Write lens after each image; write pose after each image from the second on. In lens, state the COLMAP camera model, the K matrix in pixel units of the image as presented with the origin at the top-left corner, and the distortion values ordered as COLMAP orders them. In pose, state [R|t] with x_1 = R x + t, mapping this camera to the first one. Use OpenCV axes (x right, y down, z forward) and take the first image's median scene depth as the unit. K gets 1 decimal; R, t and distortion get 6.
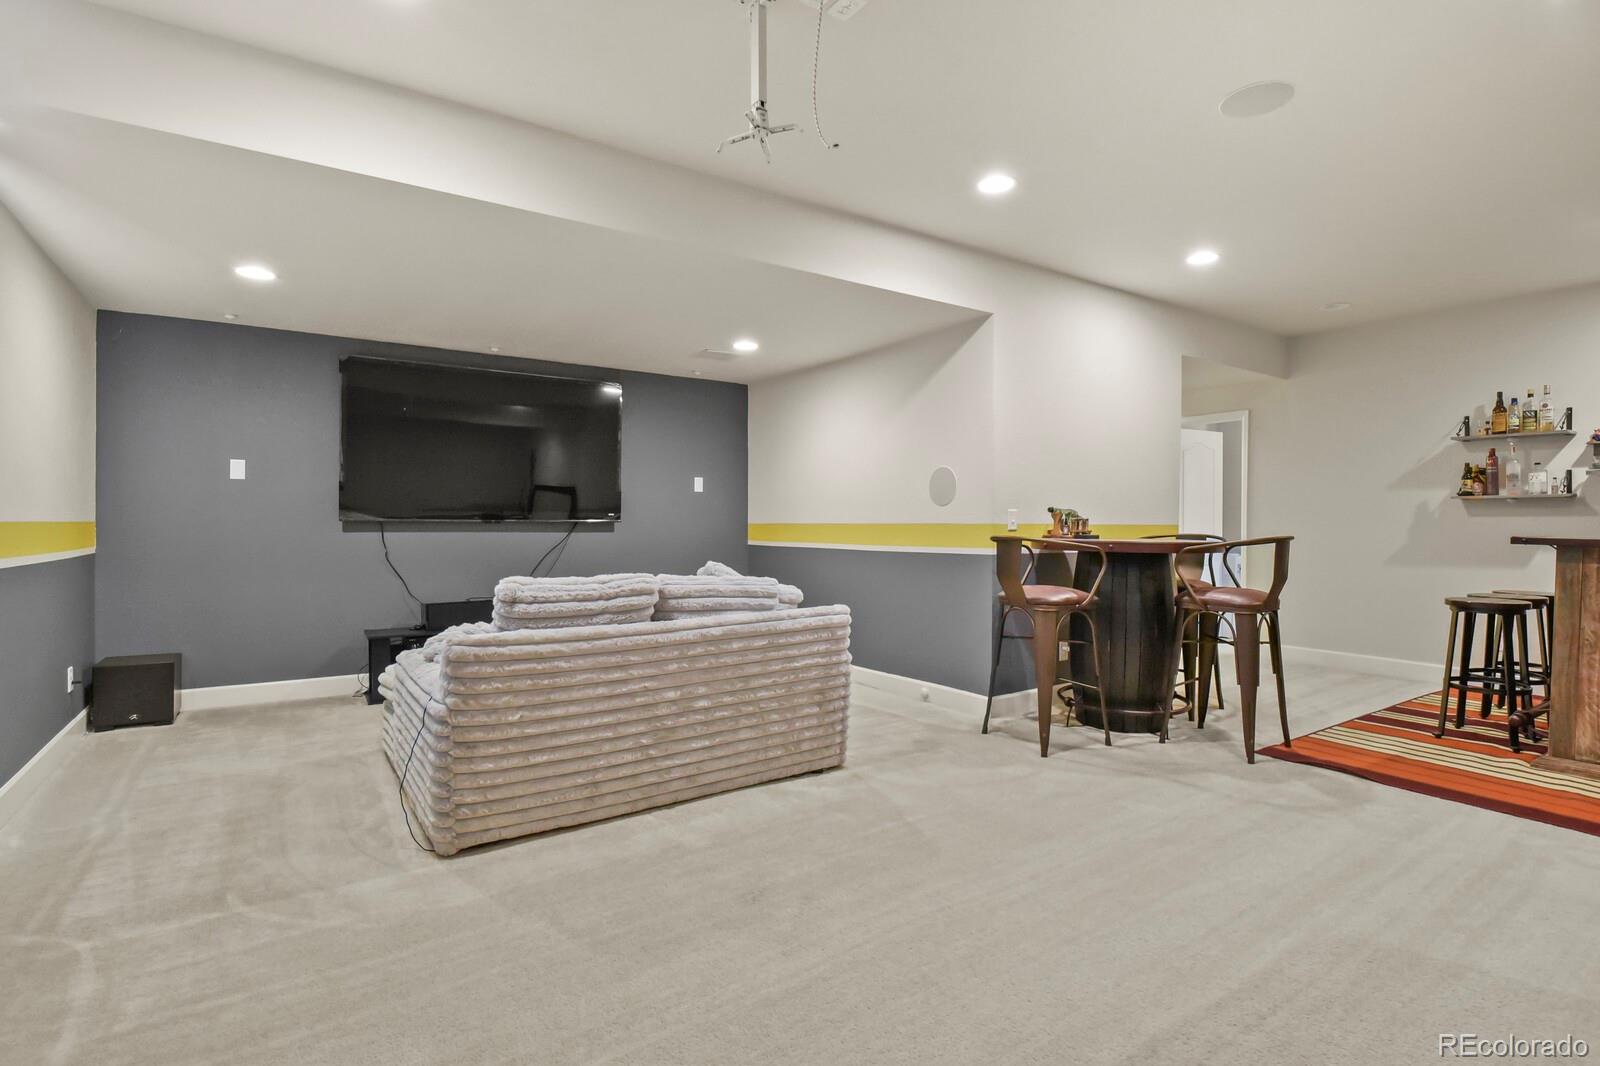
lens RADIAL K [[779.1, 0, 799.6], [0, 779.1, 533.0], [0, 0, 1]] dist [-0.010146, -0.004014]
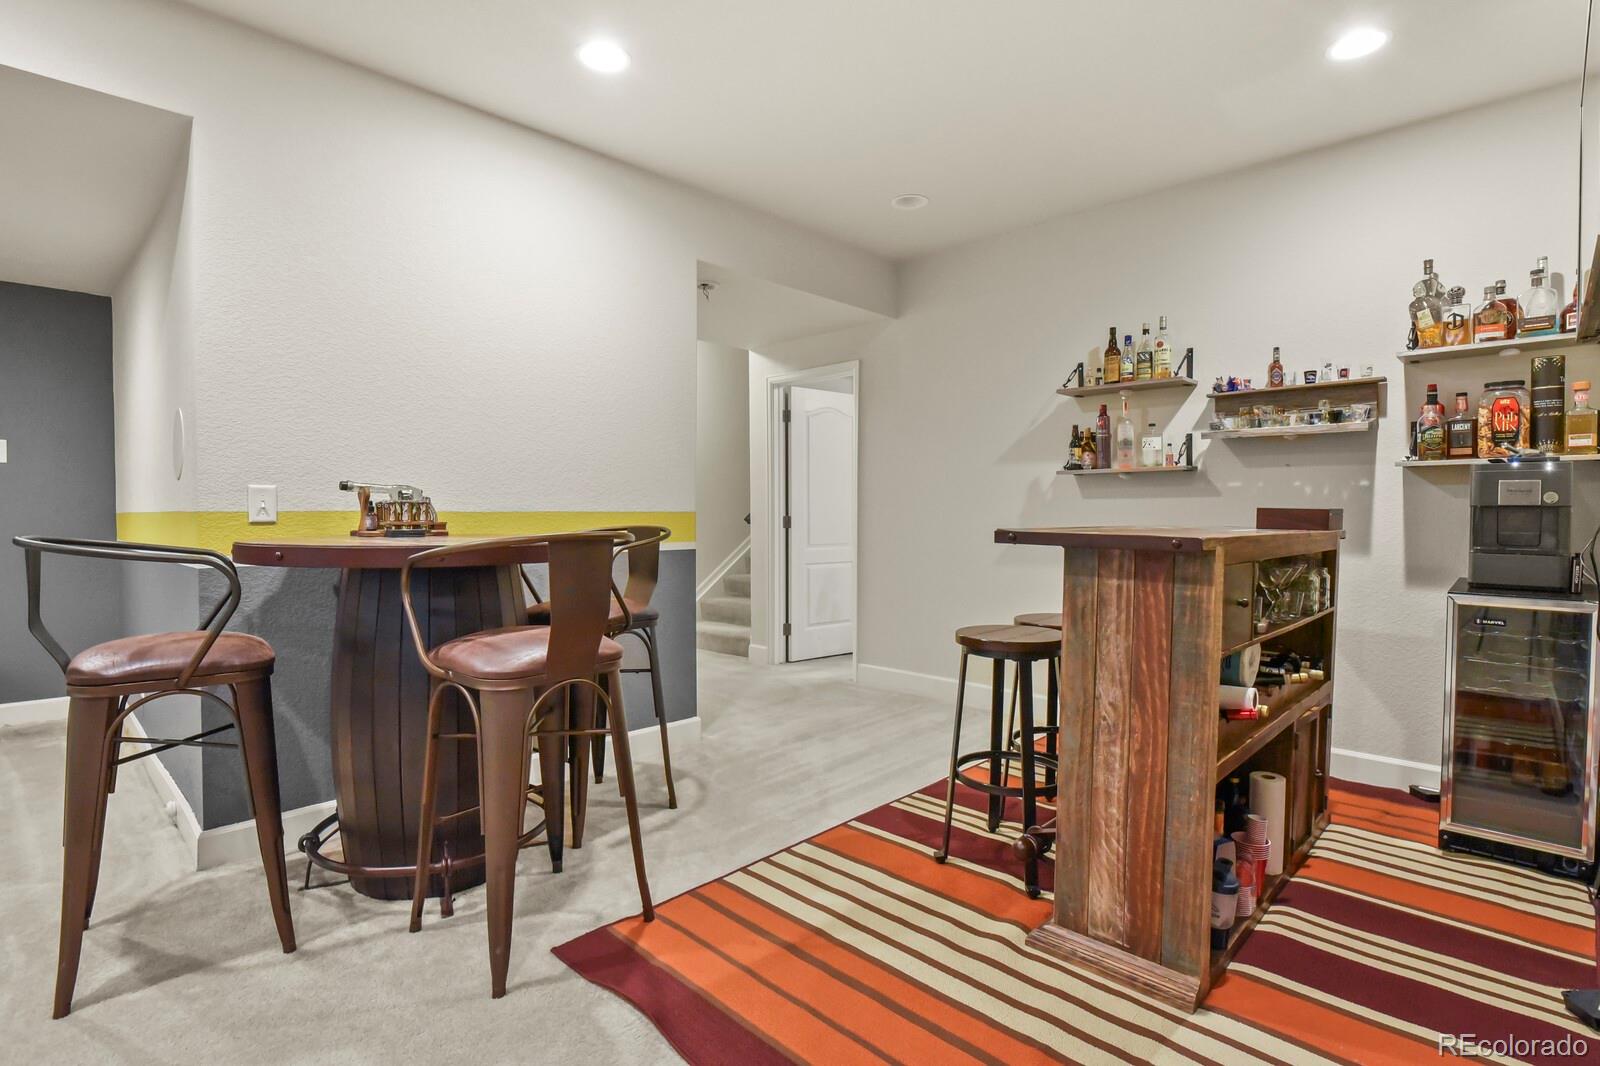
lens RADIAL K [[779.1, 0, 801.6], [0, 779.1, 535.1], [0, 0, 1]] dist [-0.010146, -0.004014]
pose [[0.978580, -0.010330, 0.205609, 0.561761], [0.006644, 0.999805, 0.018610, -0.002171], [-0.205761, -0.016846, 0.978457, 0.403899]]
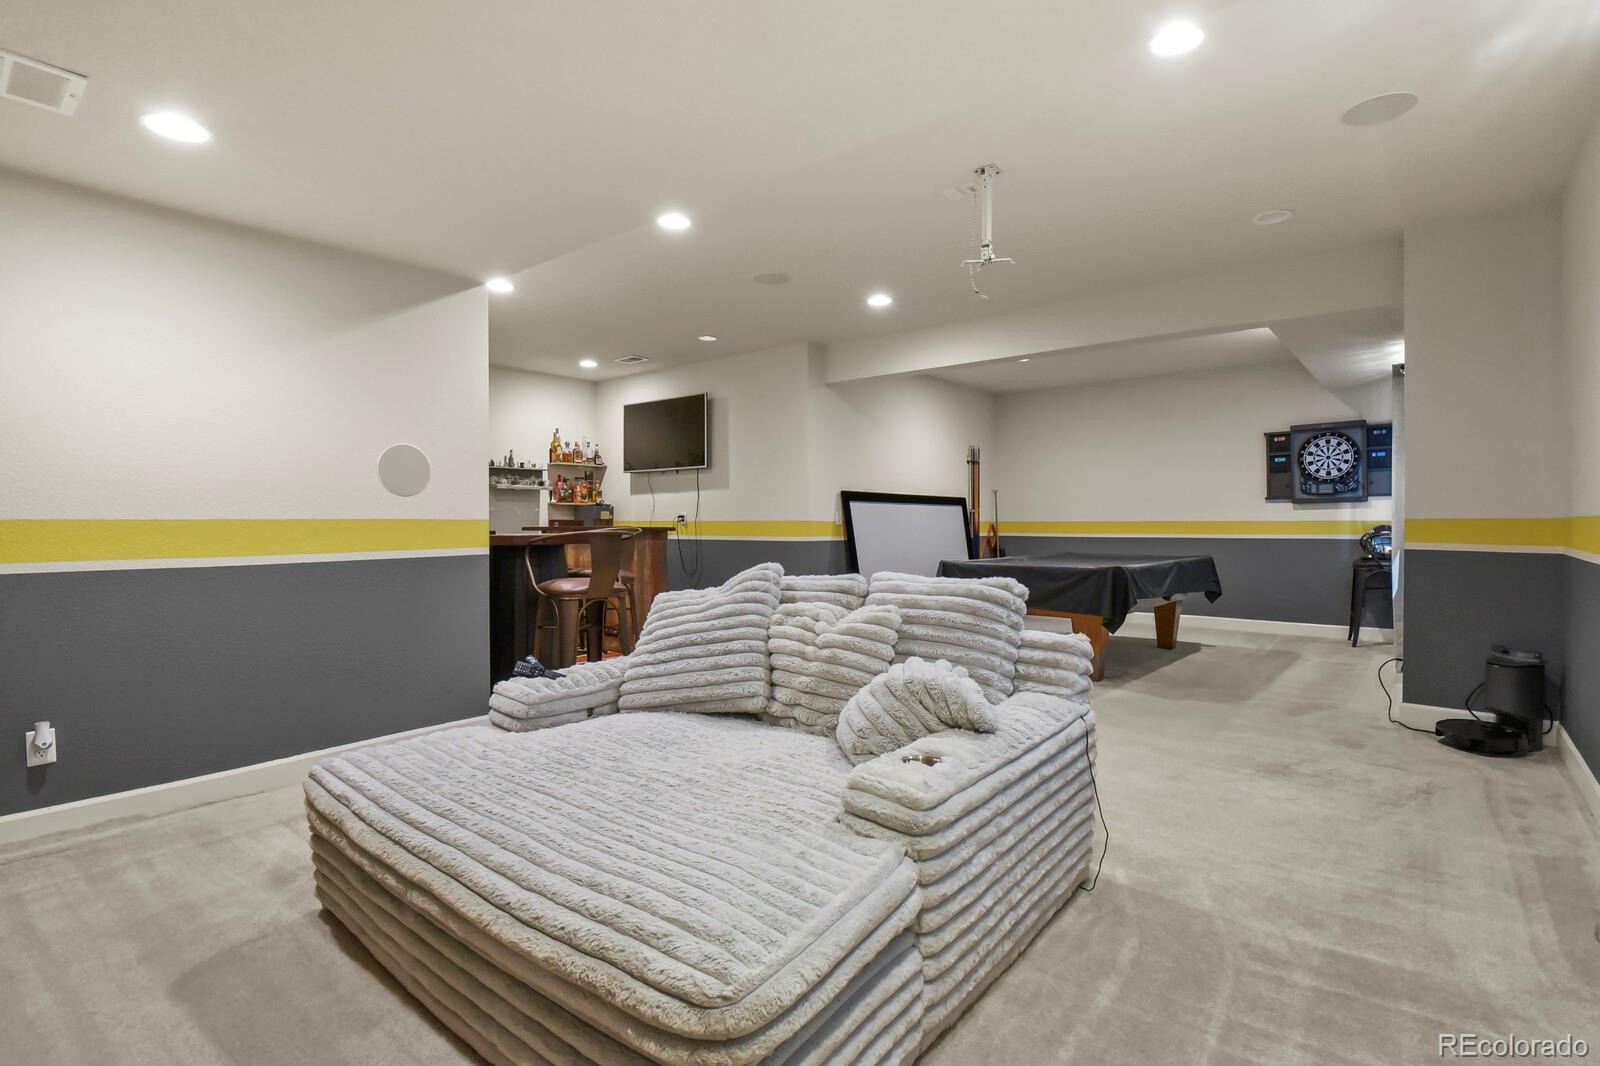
lens RADIAL K [[779.1, 0, 809.0], [0, 779.1, 528.9], [0, 0, 1]] dist [-0.010146, -0.004014]
pose [[-0.280155, -0.009216, 0.959910, -0.755928], [0.011090, 0.999856, 0.012837, -0.005351], [-0.959891, 0.014242, -0.280013, 0.906731]]
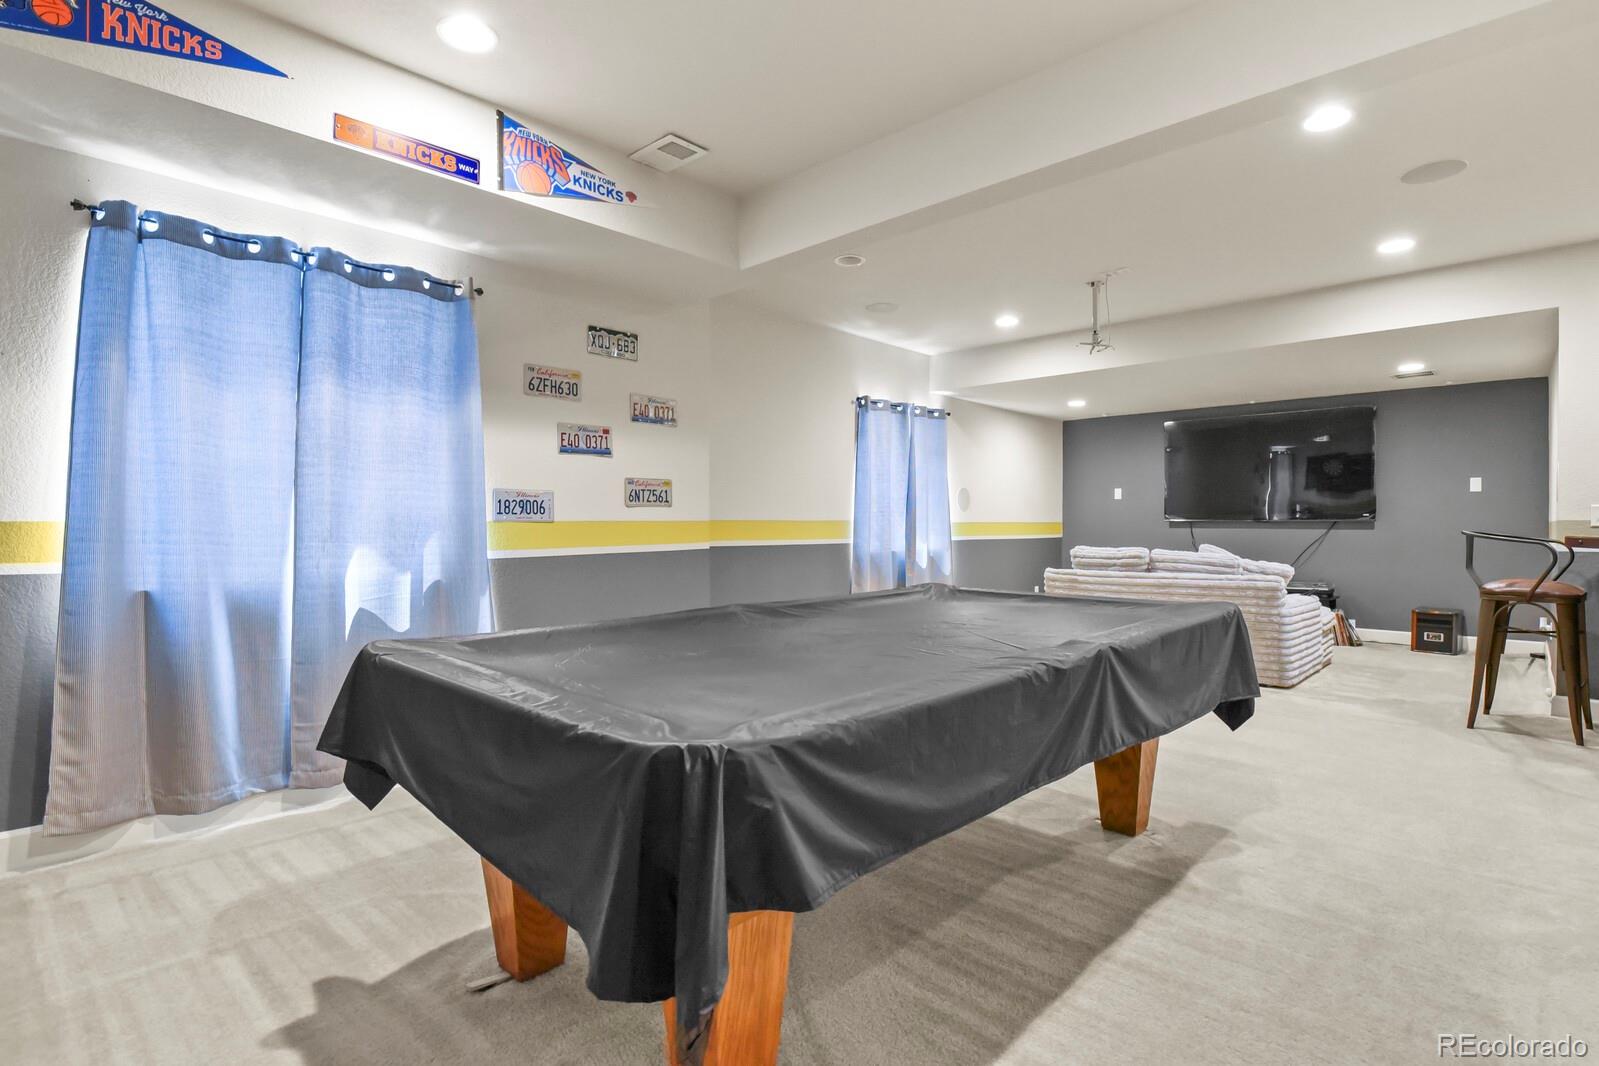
lens RADIAL K [[778.6, 0, 824.3], [0, 778.6, 528.5], [0, 0, 1]] dist [-0.010146, -0.004014]
pose [[0.241507, 0.001322, -0.970398, 1.002057], [-0.010119, 0.999948, -0.001156, 0.010547], [0.970346, 0.010099, 0.241508, -0.149402]]
